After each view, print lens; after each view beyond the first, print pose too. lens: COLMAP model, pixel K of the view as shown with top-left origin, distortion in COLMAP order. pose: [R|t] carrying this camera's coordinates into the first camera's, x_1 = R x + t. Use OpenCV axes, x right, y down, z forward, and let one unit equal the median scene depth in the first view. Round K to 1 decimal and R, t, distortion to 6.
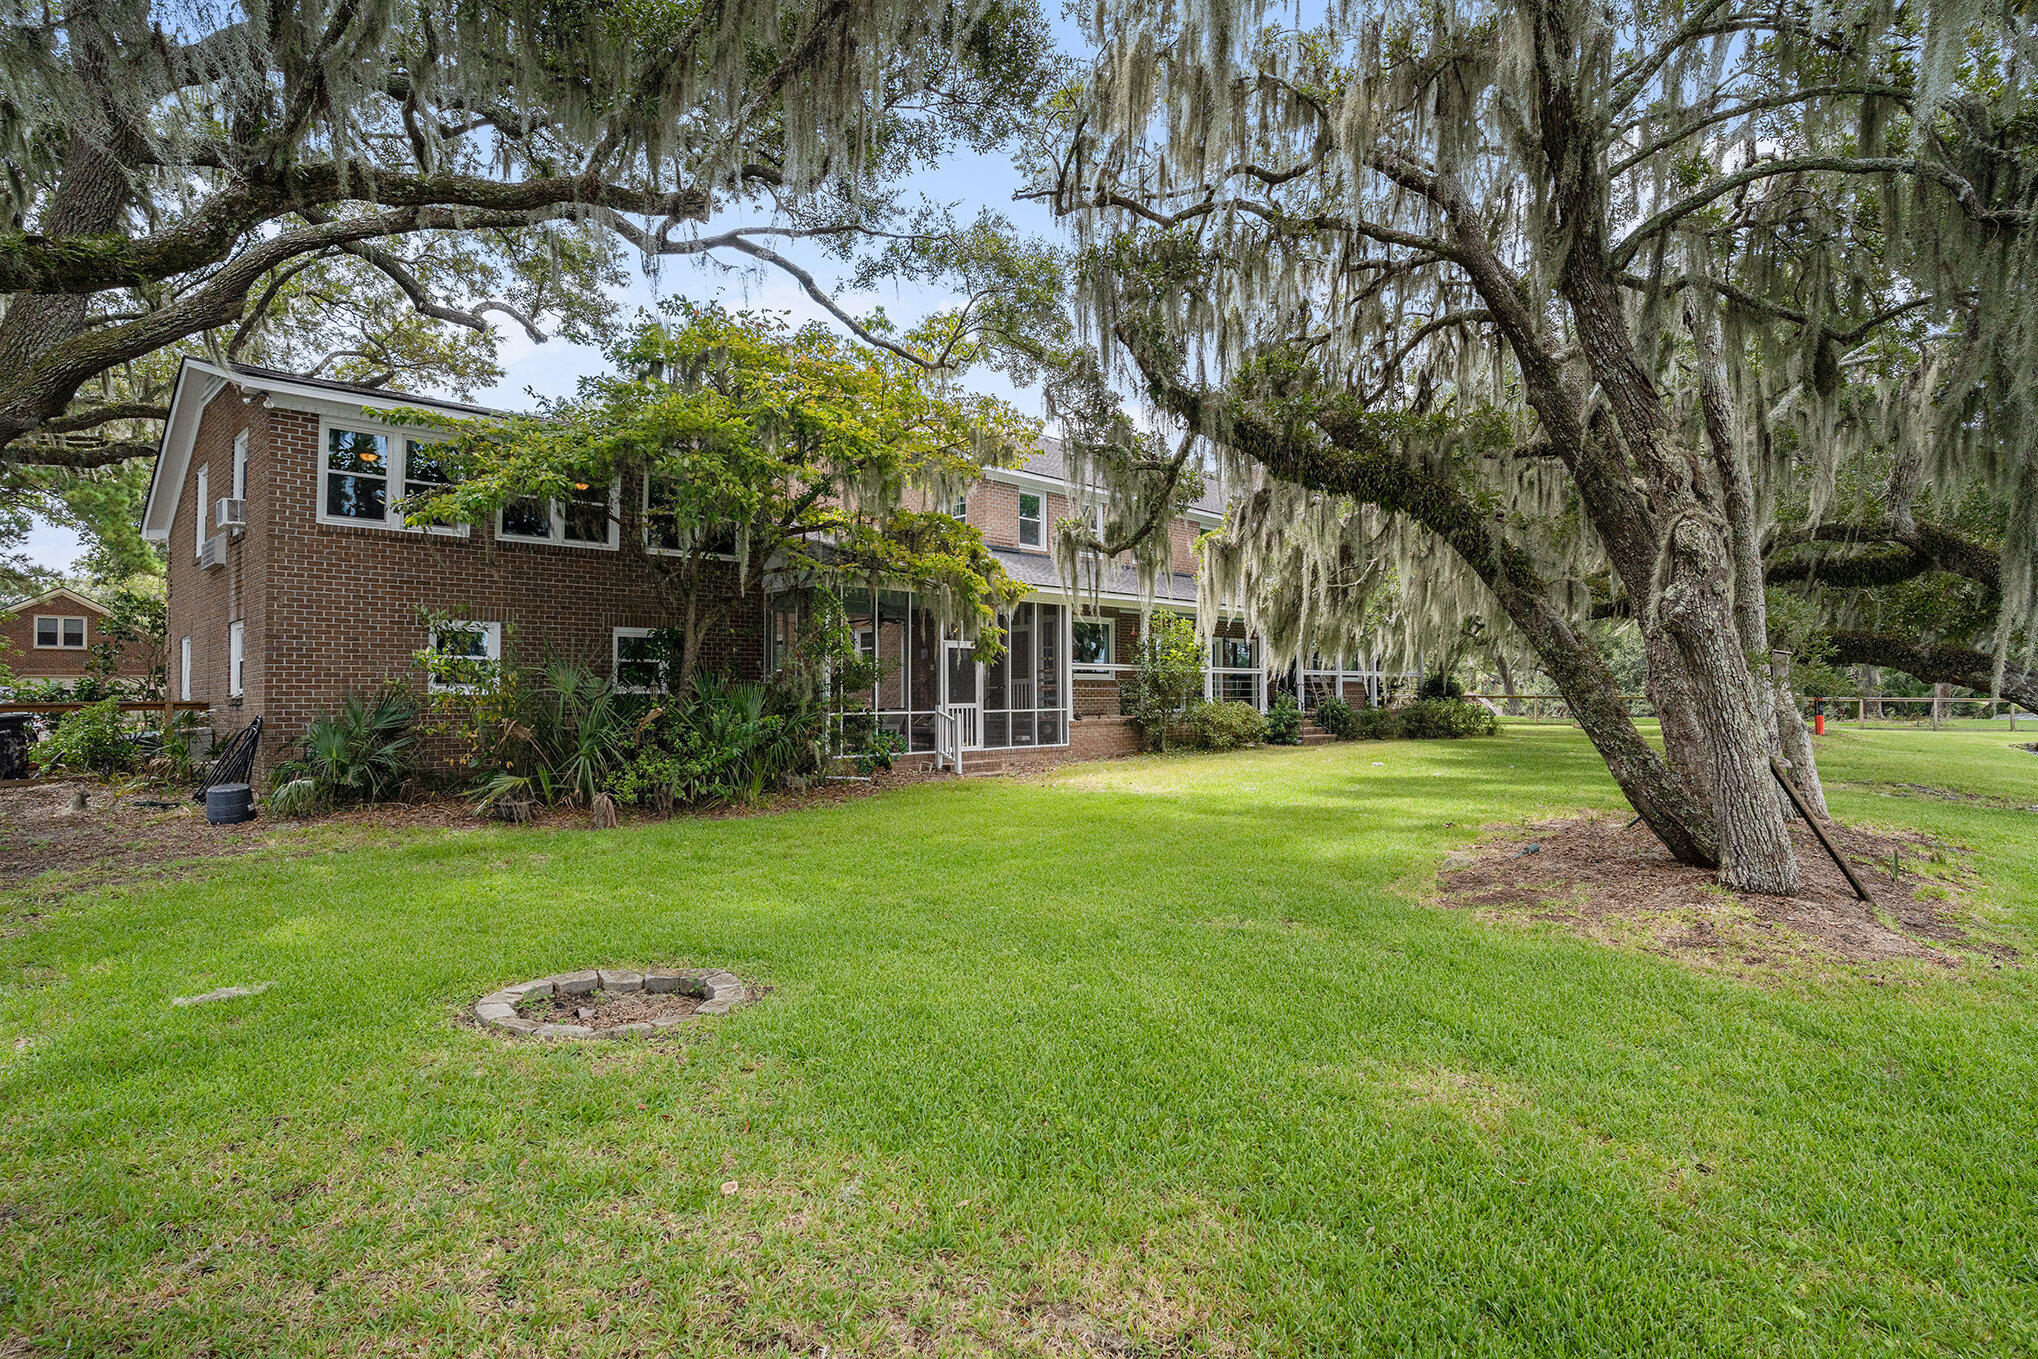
lens RADIAL K [[1129.2, 0, 1021.4], [0, 1129.2, 673.8], [0, 0, 1]] dist [-0.005917, -0.000261]
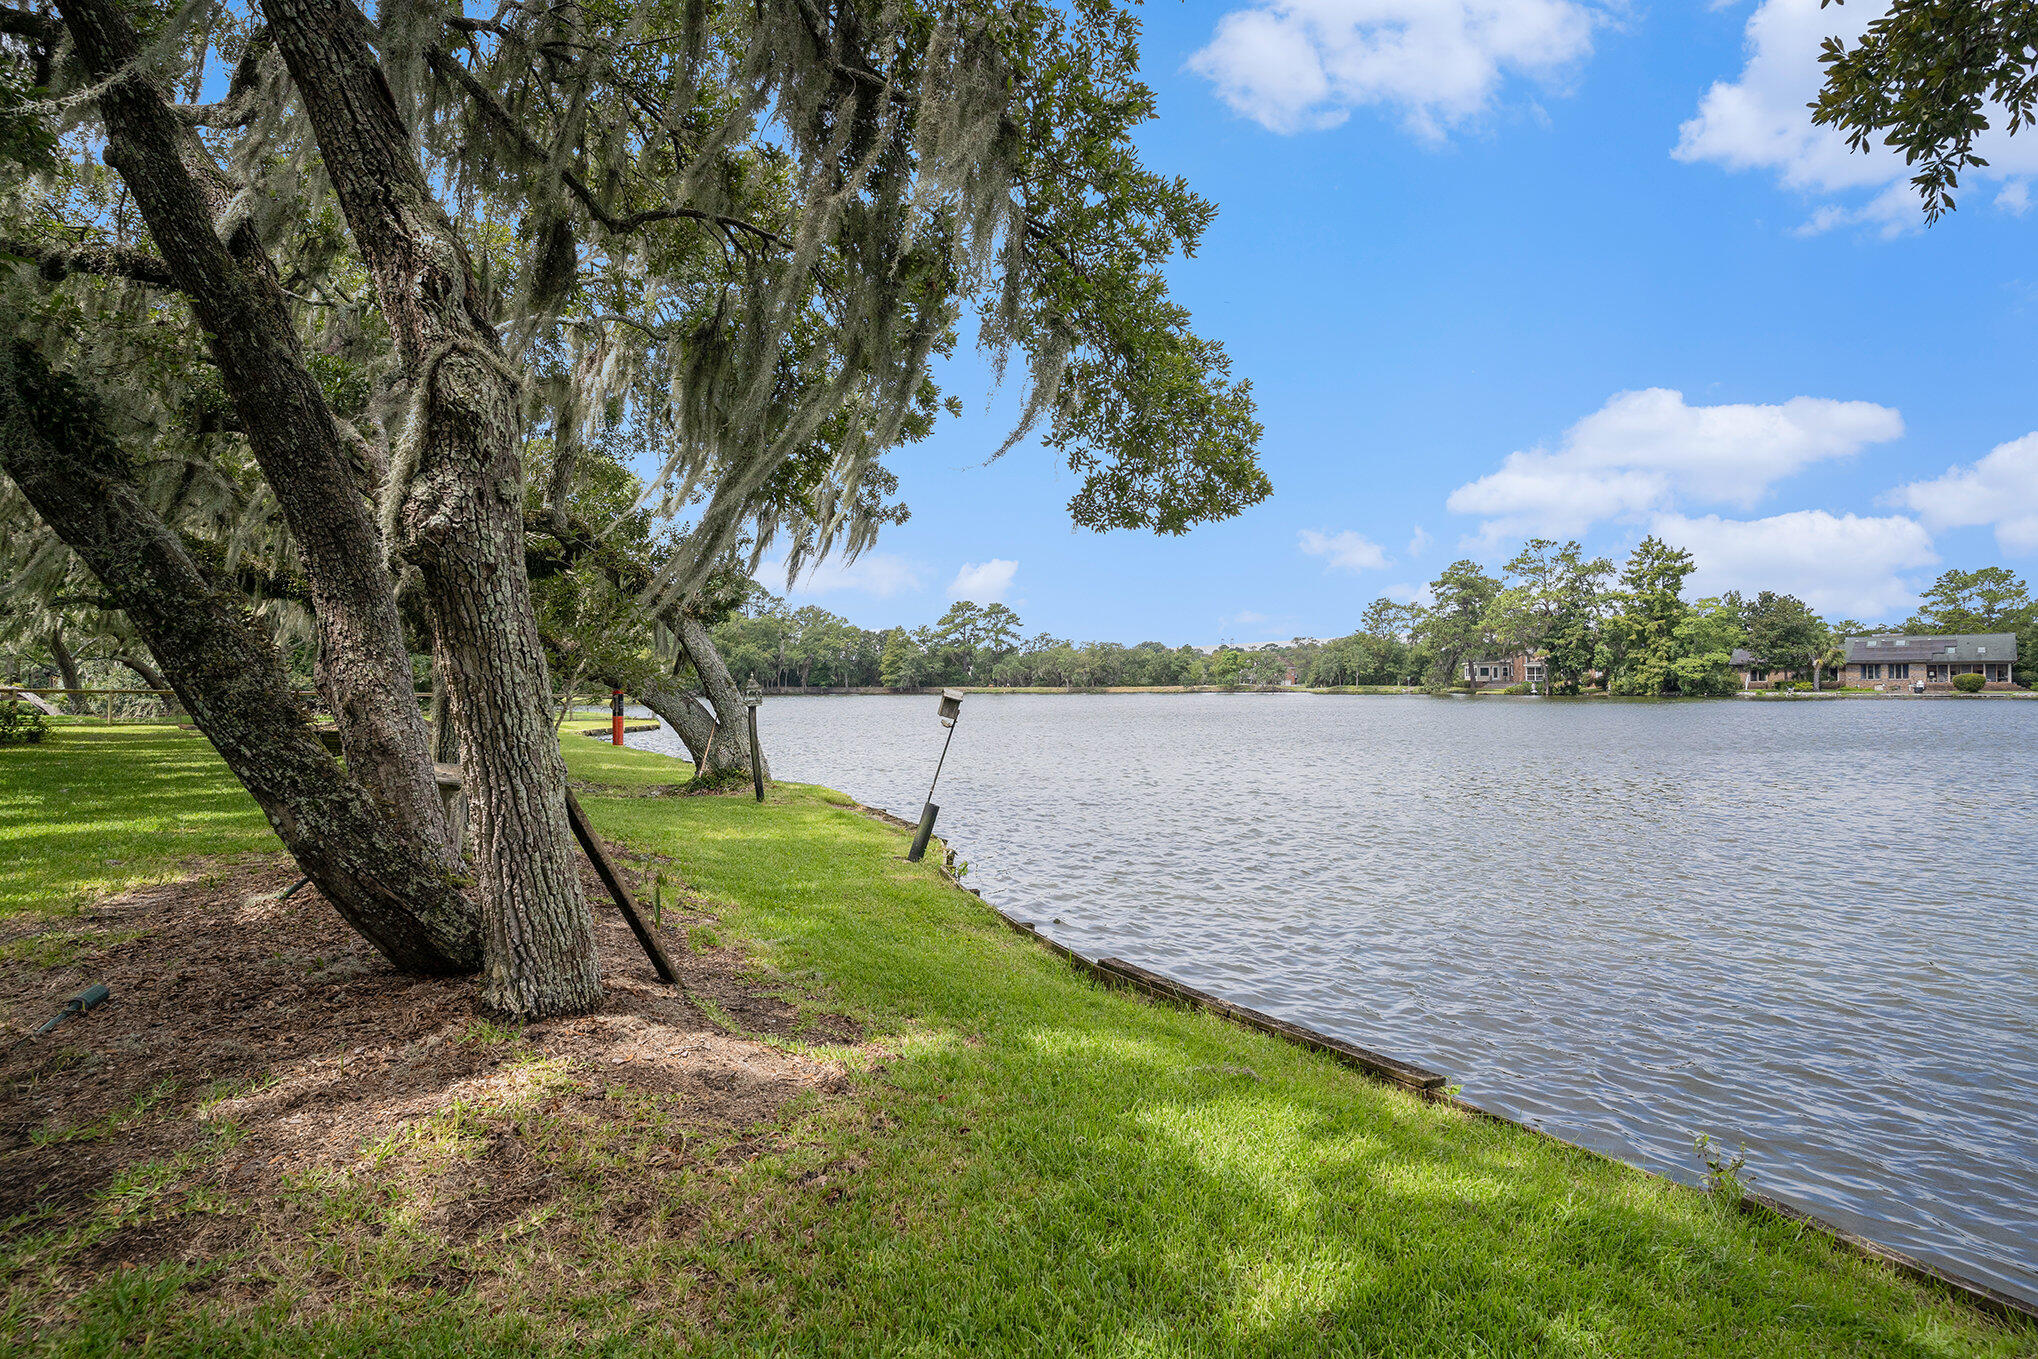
lens RADIAL K [[997.3, 0, 1028.9], [0, 997.3, 678.8], [0, 0, 1]] dist [-0.032514, 0.002937]
pose [[0.375953, 0.018356, 0.926457, 0.240098], [-0.022729, 0.999686, -0.010583, 0.014455], [-0.926360, -0.017079, 0.376252, 0.522634]]
